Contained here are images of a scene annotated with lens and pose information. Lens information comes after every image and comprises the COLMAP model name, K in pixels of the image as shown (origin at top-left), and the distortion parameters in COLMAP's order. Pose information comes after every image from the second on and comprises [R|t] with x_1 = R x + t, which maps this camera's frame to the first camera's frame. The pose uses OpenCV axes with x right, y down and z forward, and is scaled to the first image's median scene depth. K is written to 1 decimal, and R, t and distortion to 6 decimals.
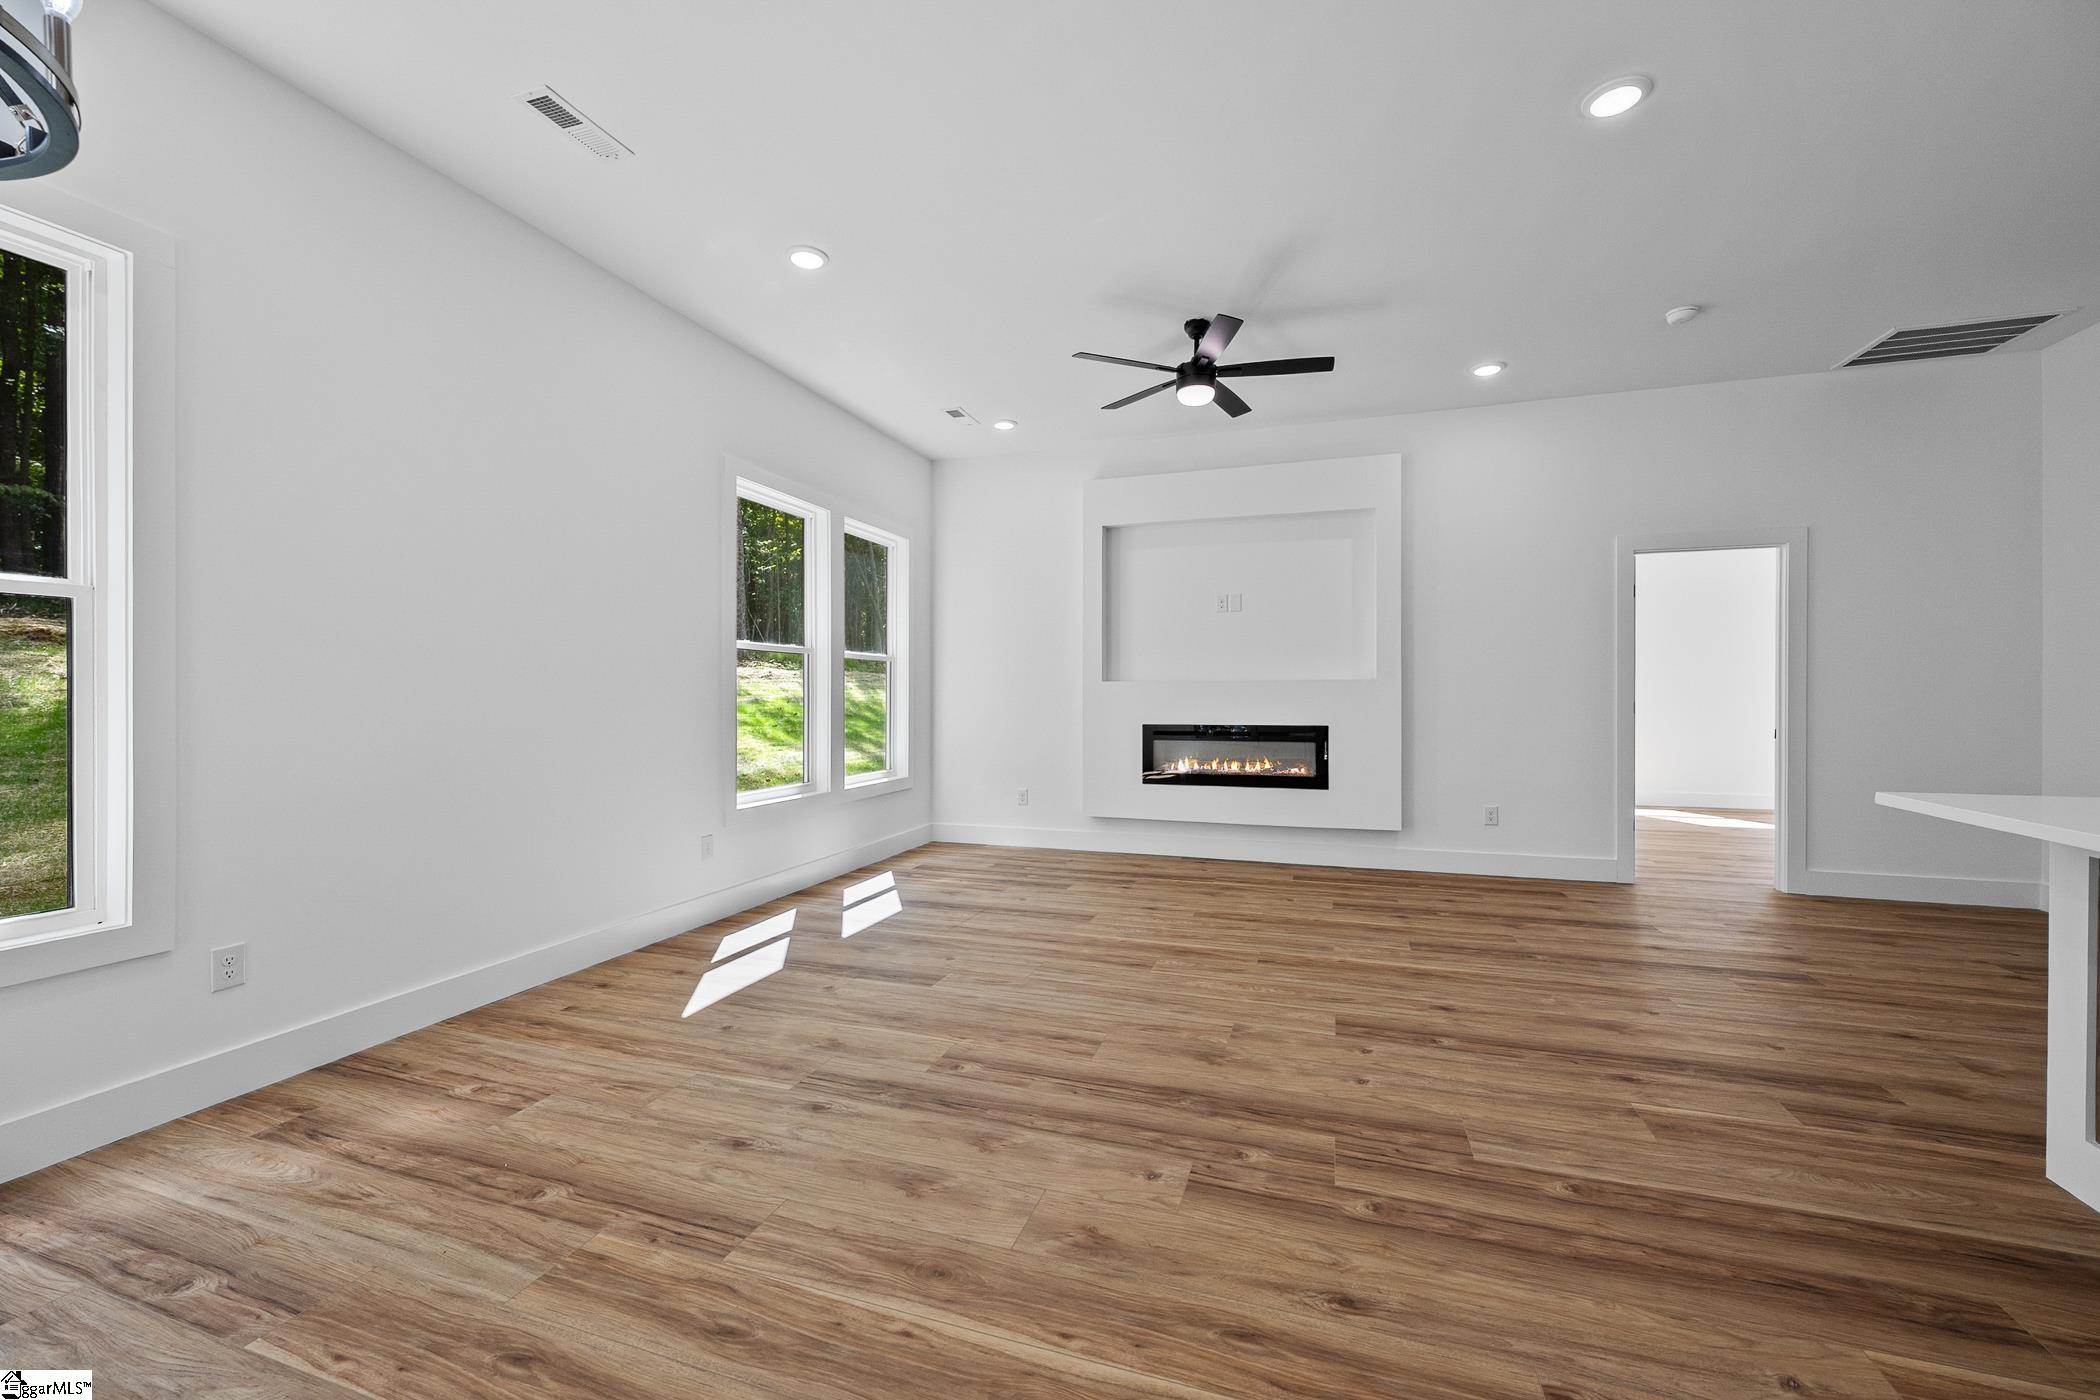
lens RADIAL K [[837.5, 0, 1052.5], [0, 837.5, 703.3], [0, 0, 1]] dist [0.001698, -0.000591]
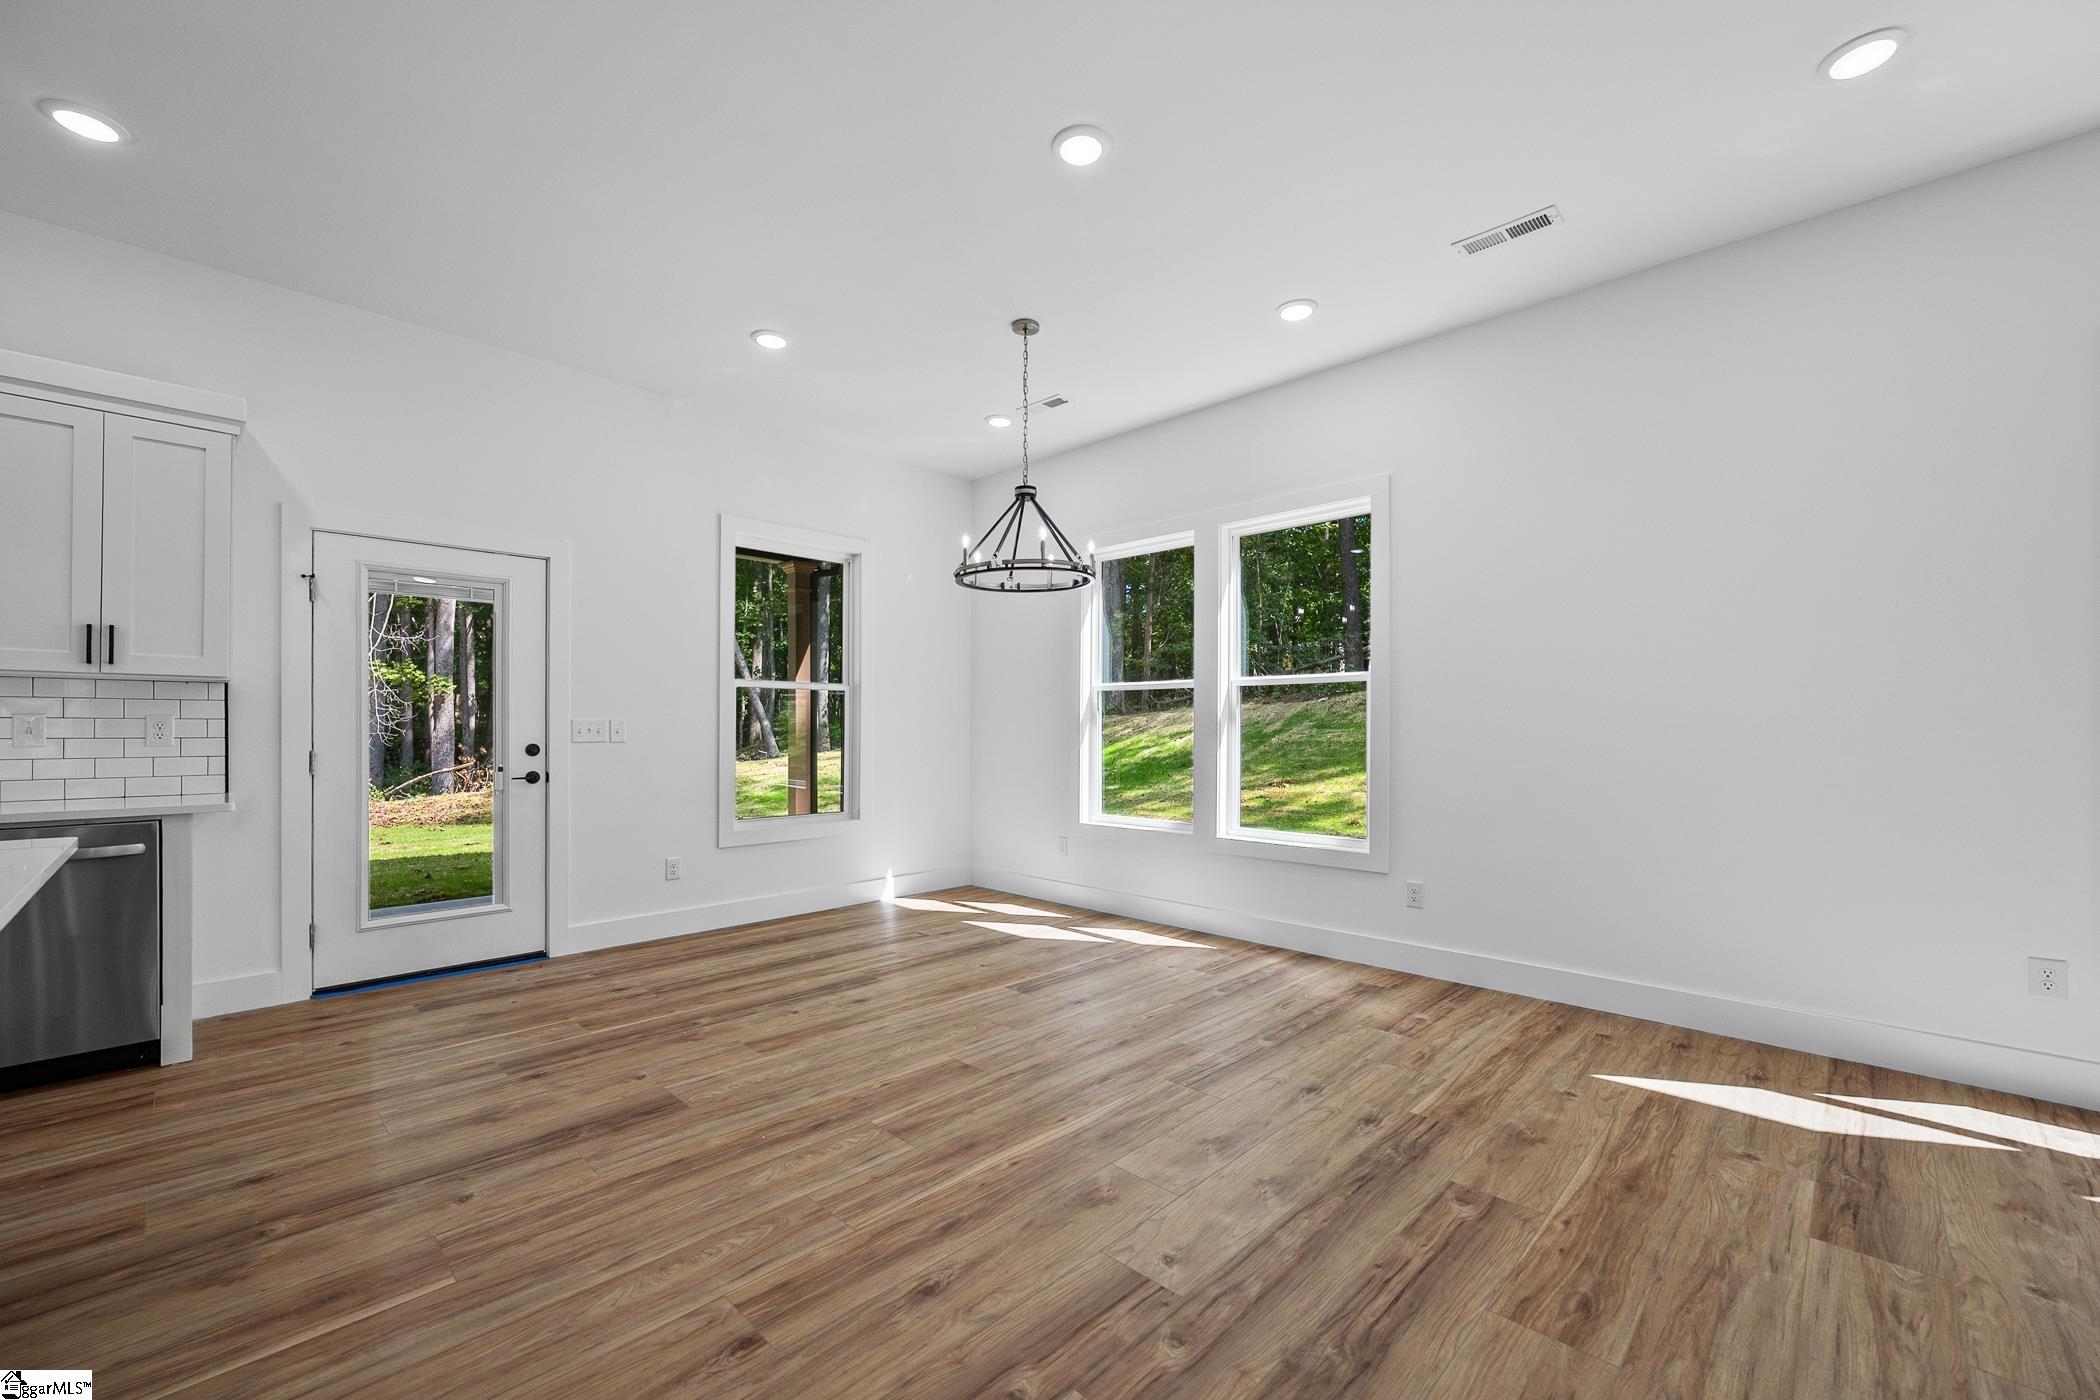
lens RADIAL K [[837.5, 0, 1045.8], [0, 837.5, 721.2], [0, 0, 1]] dist [0.001698, -0.000591]
pose [[-0.432370, -0.007259, -0.901667, 0.756183], [-0.009161, 0.999951, -0.003657, -0.015999], [0.901650, 0.006679, -0.432415, 0.951689]]
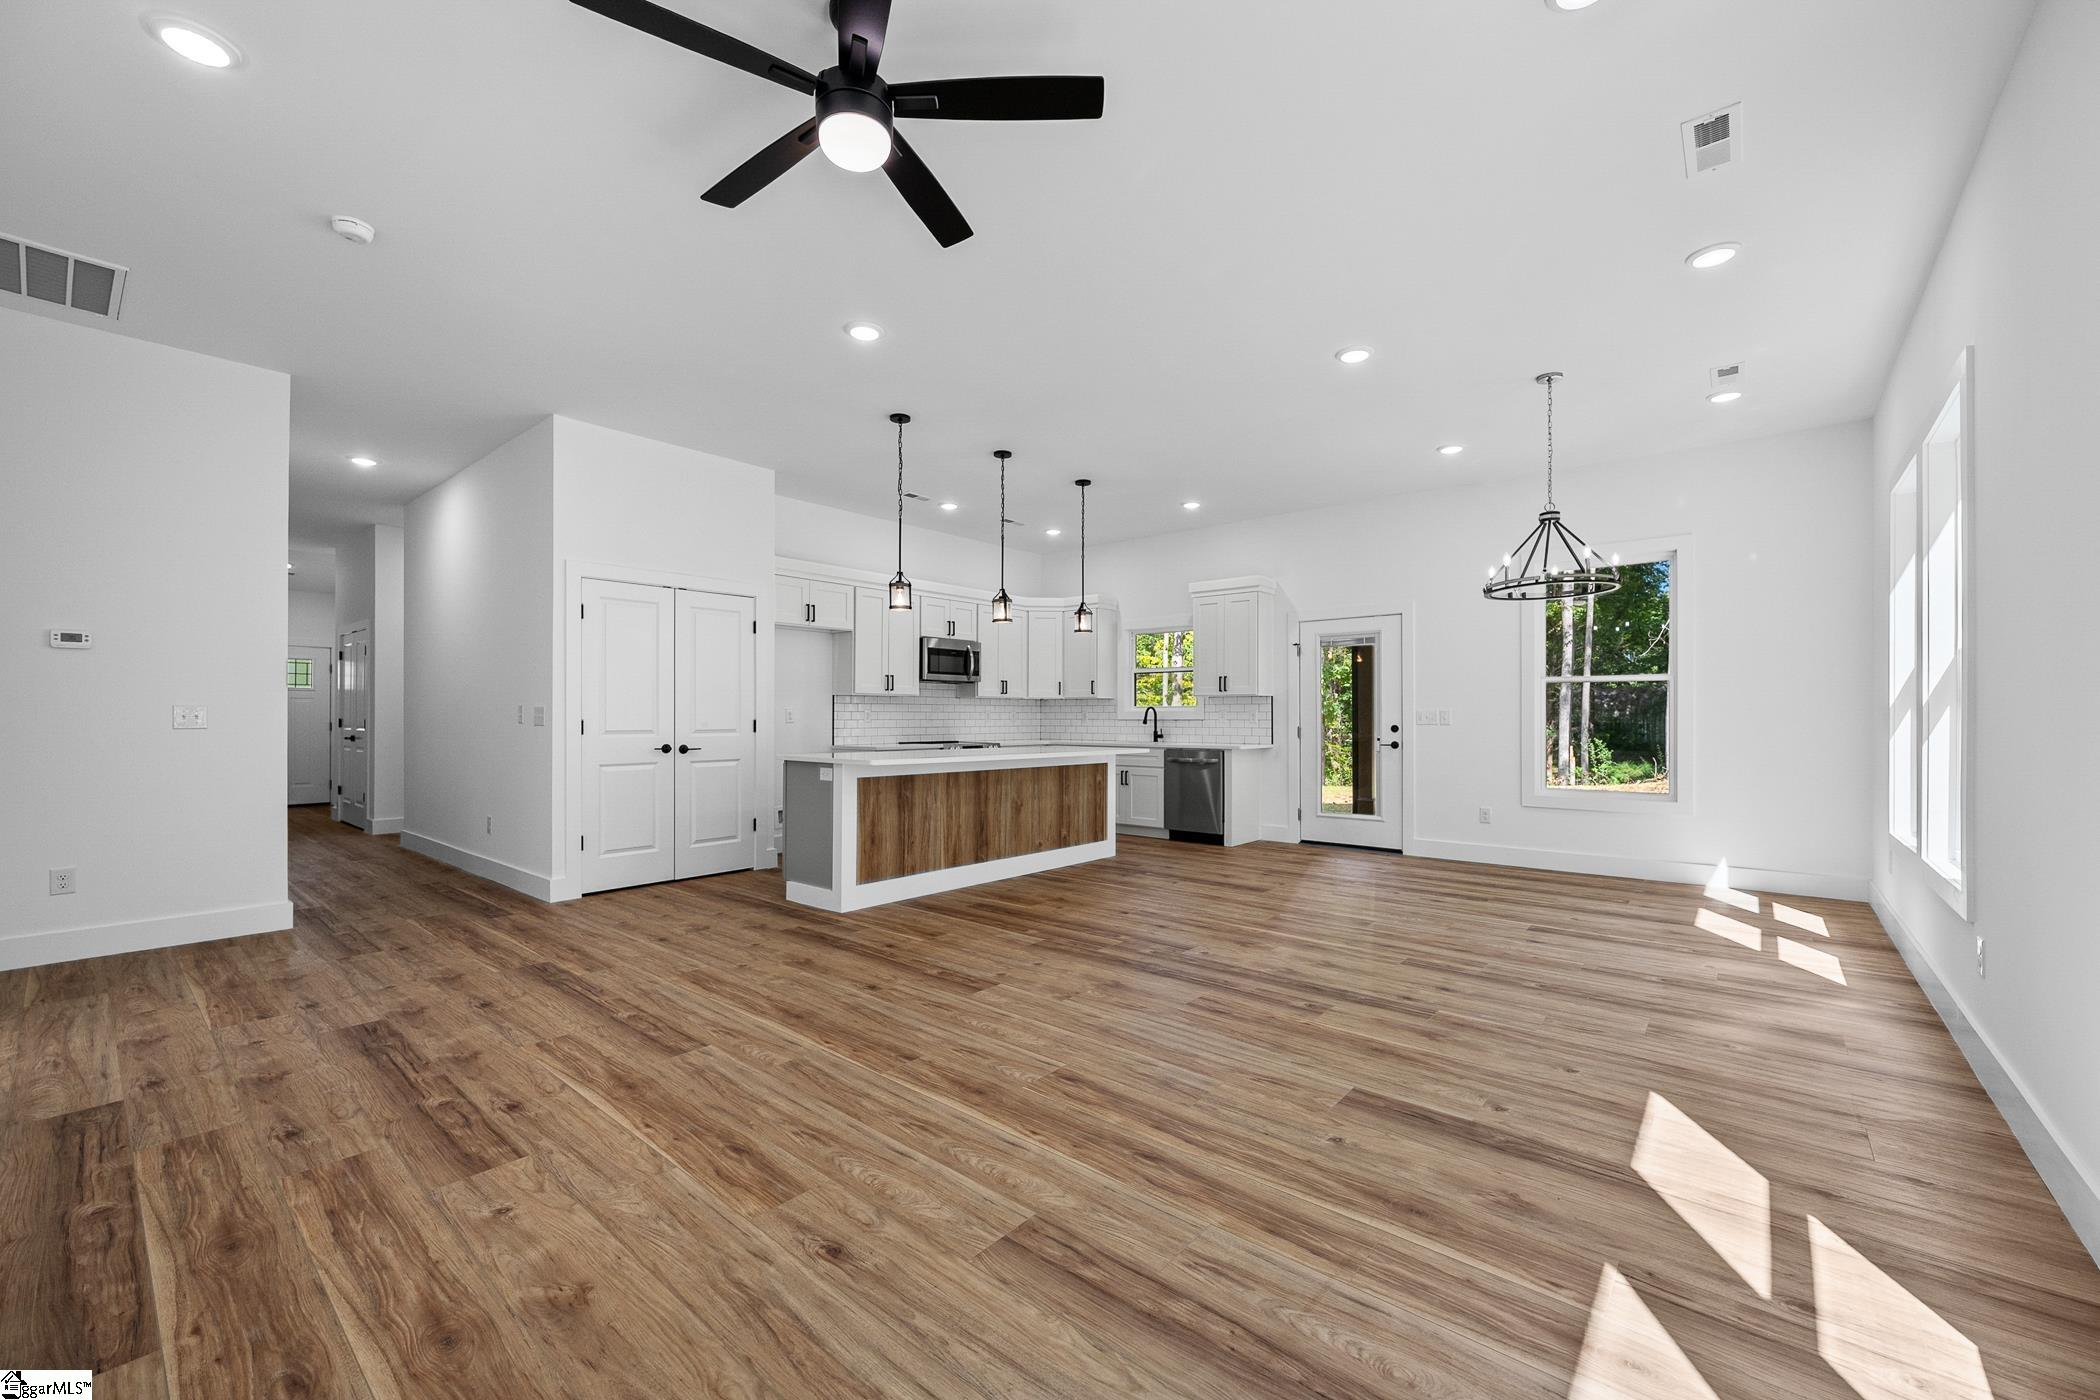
lens RADIAL K [[837.5, 0, 1046.6], [0, 837.5, 711.1], [0, 0, 1]] dist [0.001698, -0.000591]
pose [[-0.928127, 0.002707, 0.372254, -0.212006], [0.003192, 0.999995, 0.000686, -0.019012], [-0.372250, 0.001825, -0.928131, 2.269485]]
